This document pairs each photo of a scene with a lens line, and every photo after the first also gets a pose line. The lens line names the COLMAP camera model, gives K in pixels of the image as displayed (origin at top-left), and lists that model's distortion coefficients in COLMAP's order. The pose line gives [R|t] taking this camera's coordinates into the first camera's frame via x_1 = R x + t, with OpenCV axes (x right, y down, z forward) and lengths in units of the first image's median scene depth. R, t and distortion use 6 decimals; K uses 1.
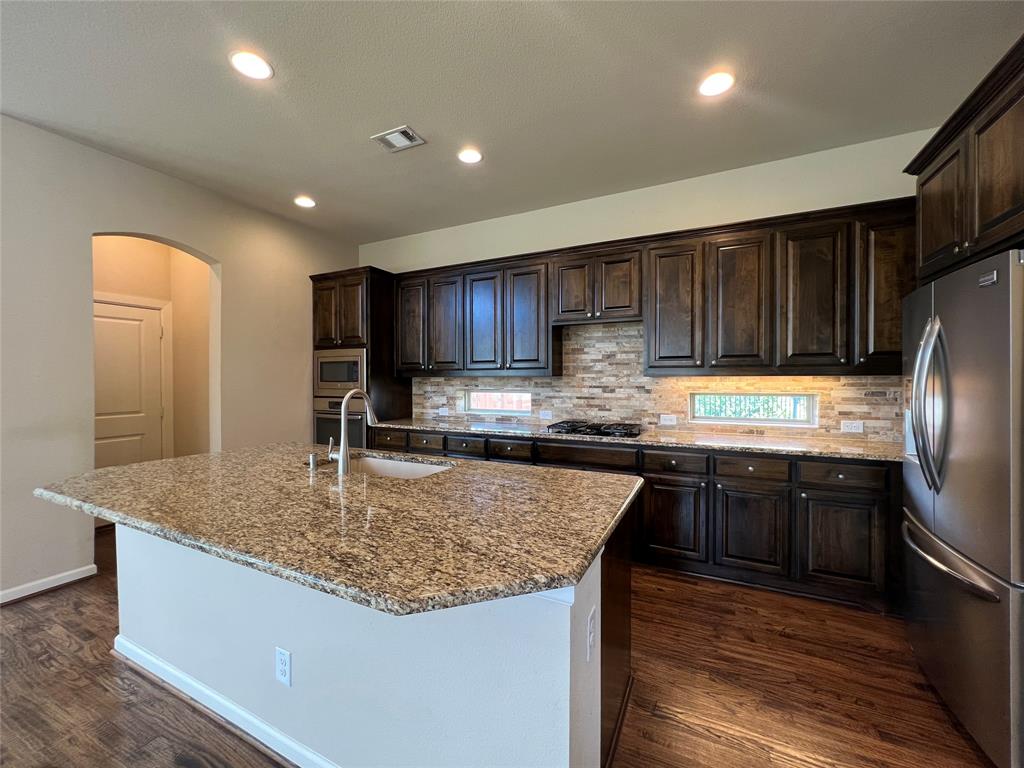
lens RADIAL K [[410.6, 0, 512.5], [0, 410.6, 385.2], [0, 0, 1]] dist [-0.002267, 0.000888]
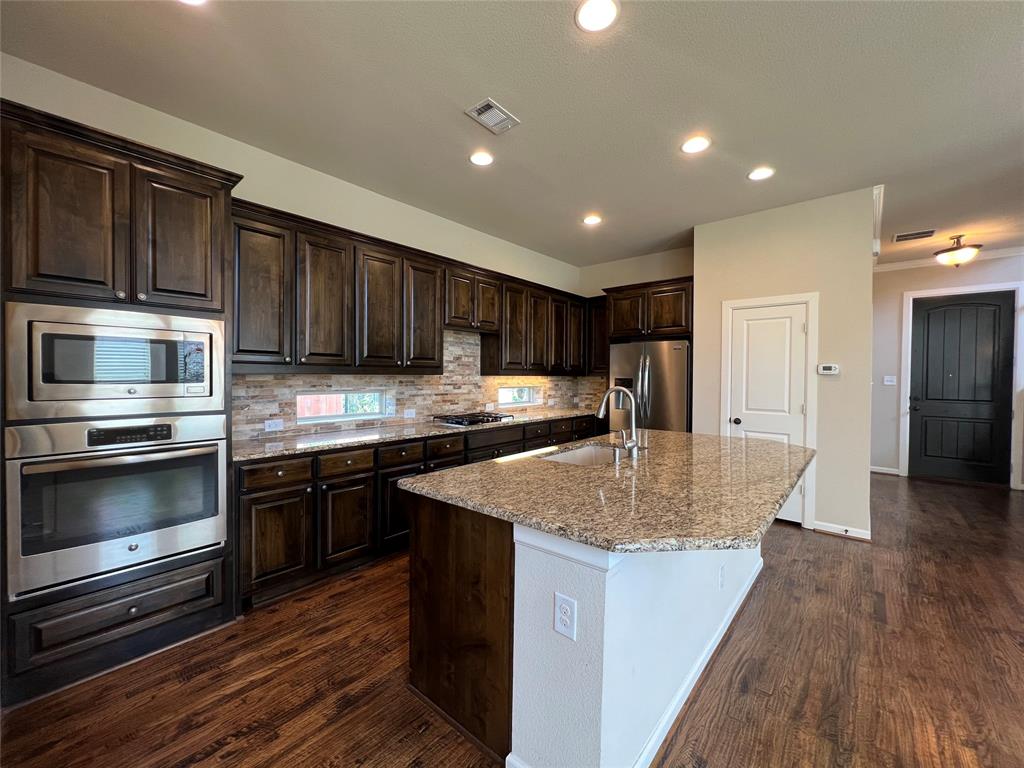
lens RADIAL K [[410.6, 0, 511.9], [0, 410.6, 381.0], [0, 0, 1]] dist [-0.002267, 0.000888]
pose [[0.243686, -0.008638, 0.969816, -0.872998], [0.009168, 0.999936, 0.006602, -0.011177], [-0.969811, 0.007282, 0.243749, 0.551552]]
